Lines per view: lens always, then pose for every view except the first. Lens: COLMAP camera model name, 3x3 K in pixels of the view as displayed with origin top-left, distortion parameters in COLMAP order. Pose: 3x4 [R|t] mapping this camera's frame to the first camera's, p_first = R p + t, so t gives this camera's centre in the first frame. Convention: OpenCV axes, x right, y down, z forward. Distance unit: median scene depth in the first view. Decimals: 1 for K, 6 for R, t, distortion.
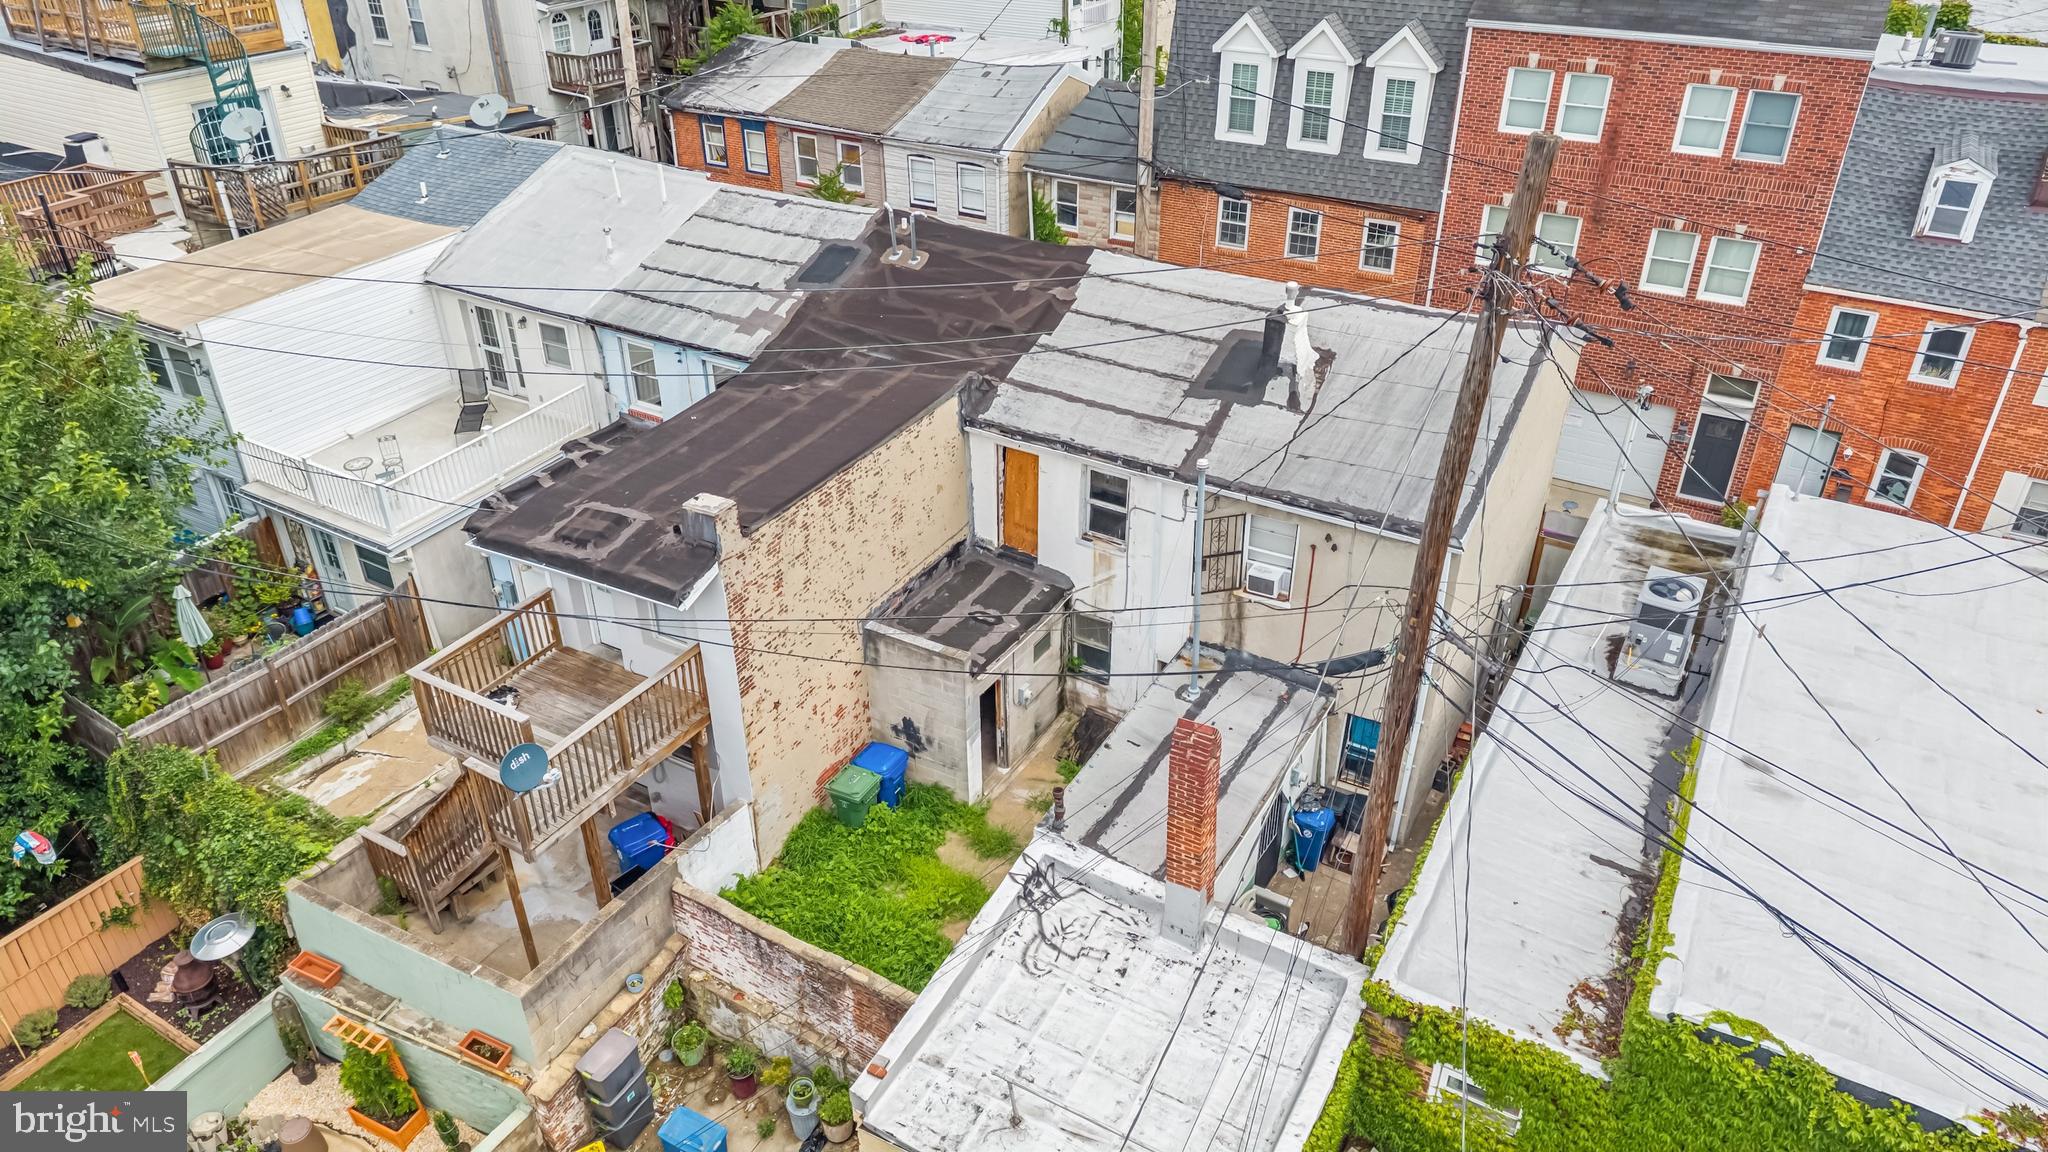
lens RADIAL K [[1390.4, 0, 1043.2], [0, 1390.4, 578.0], [0, 0, 1]] dist [0.036061, -0.048340]
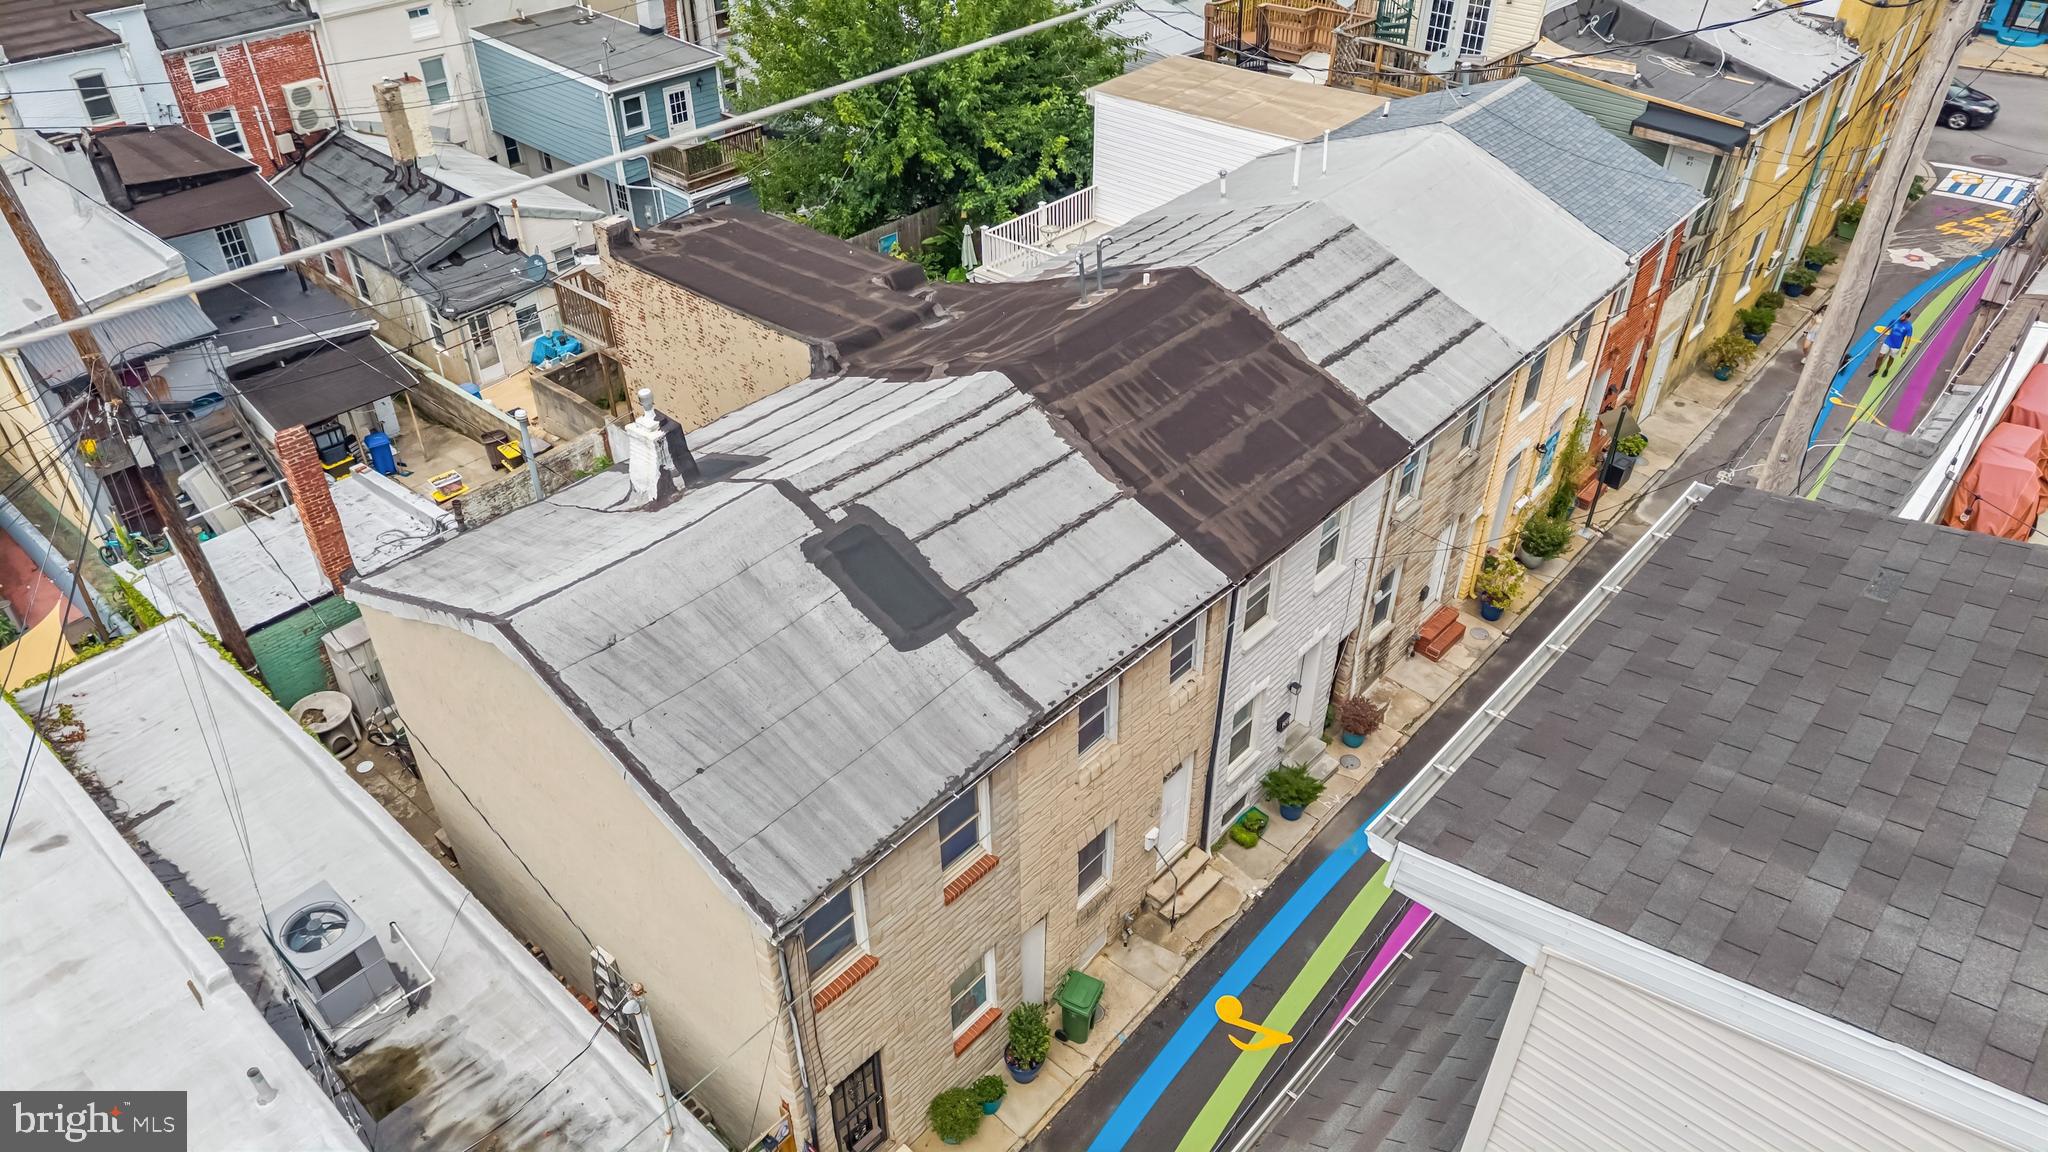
lens RADIAL K [[1390.4, 0, 1043.2], [0, 1390.4, 578.0], [0, 0, 1]] dist [0.036061, -0.048340]
pose [[-0.211761, 0.576708, -0.789028, 0.698823], [-0.504951, 0.626669, 0.593558, -0.618897], [0.836769, 0.524113, 0.158505, 0.907001]]
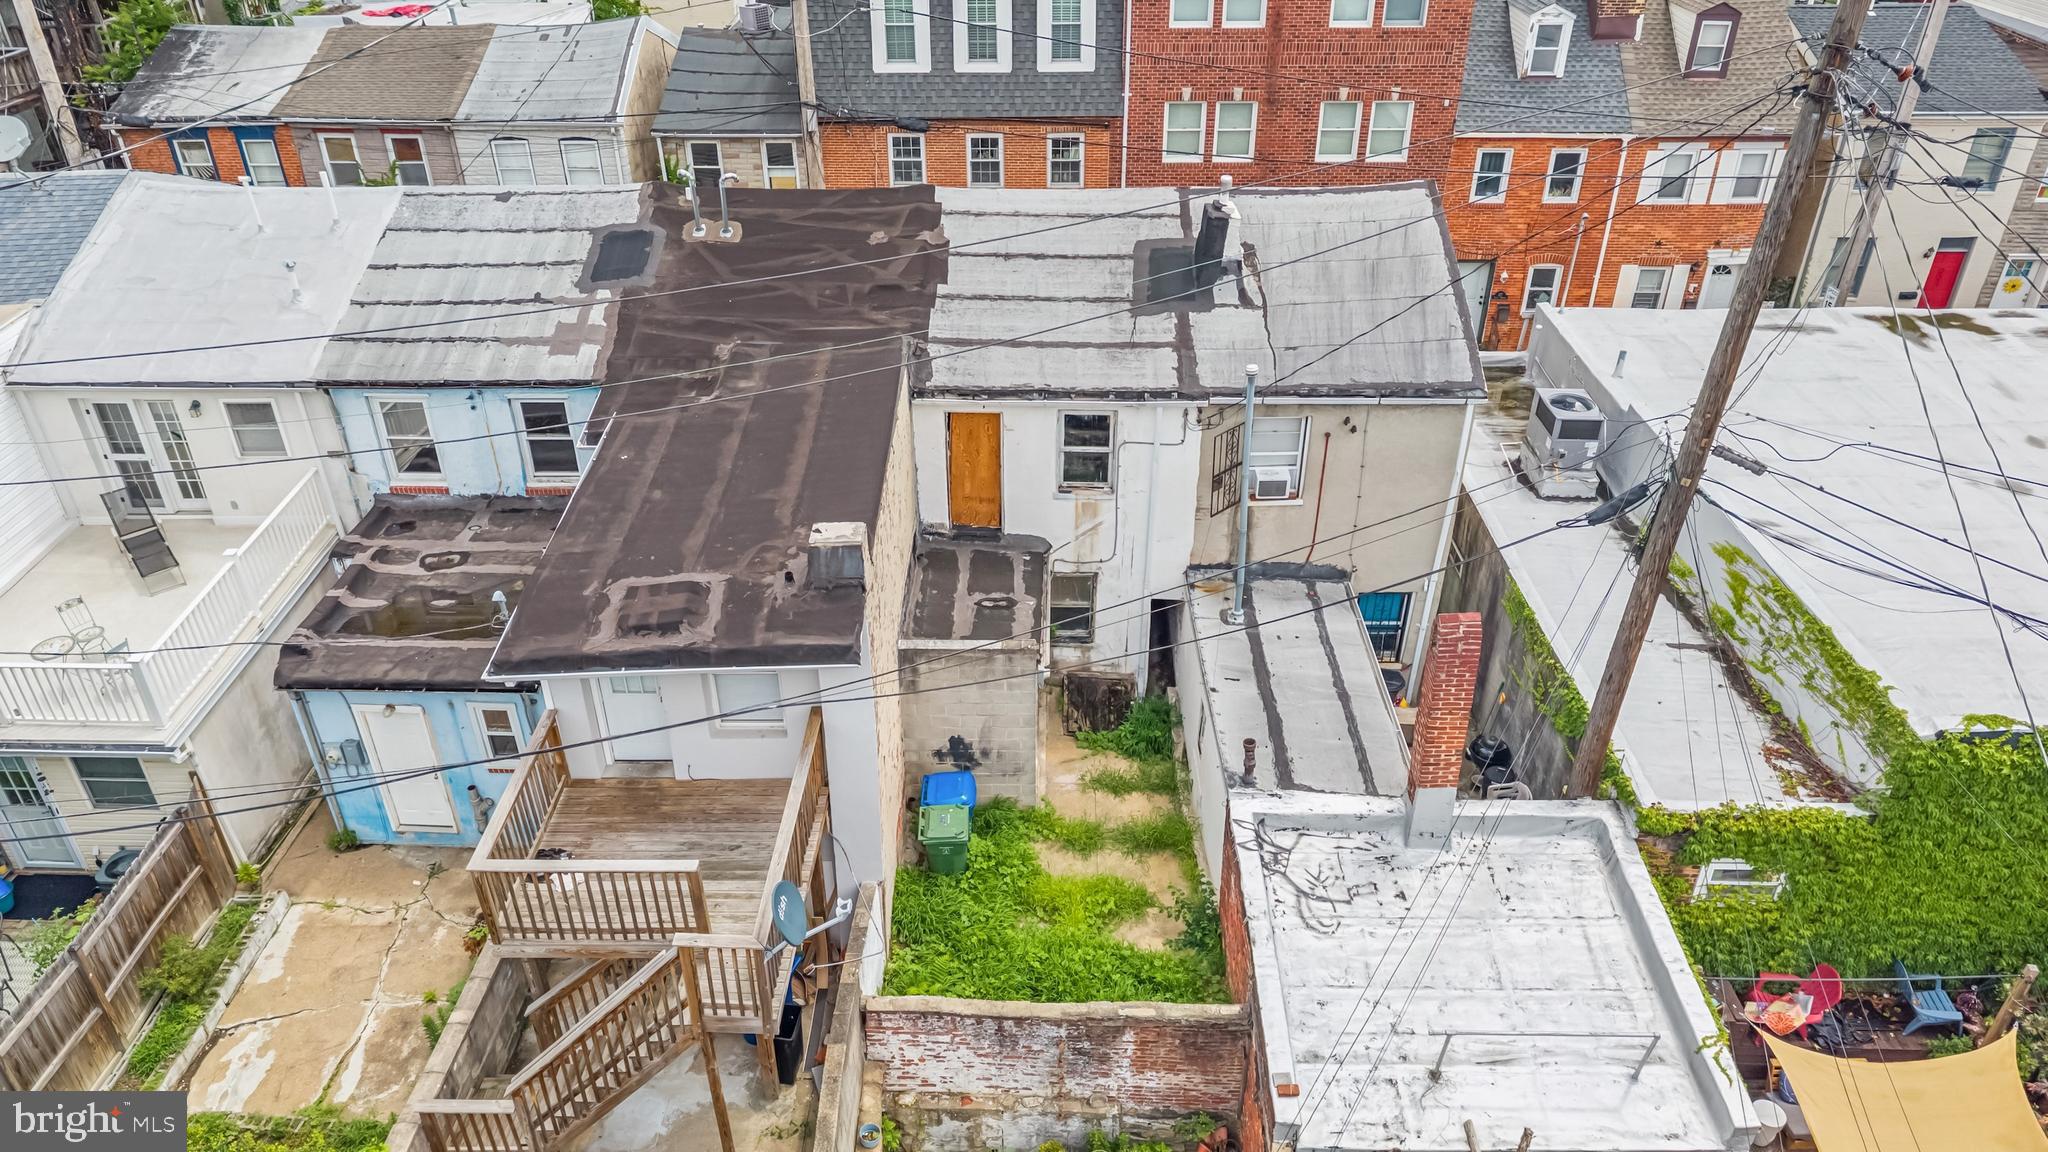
lens RADIAL K [[1390.4, 0, 1043.2], [0, 1390.4, 578.0], [0, 0, 1]] dist [0.036061, -0.048340]
pose [[0.870622, -0.264432, 0.414840, -0.324408], [0.256080, 0.963600, 0.076795, -0.040471], [-0.420047, 0.039373, 0.906648, 0.152582]]
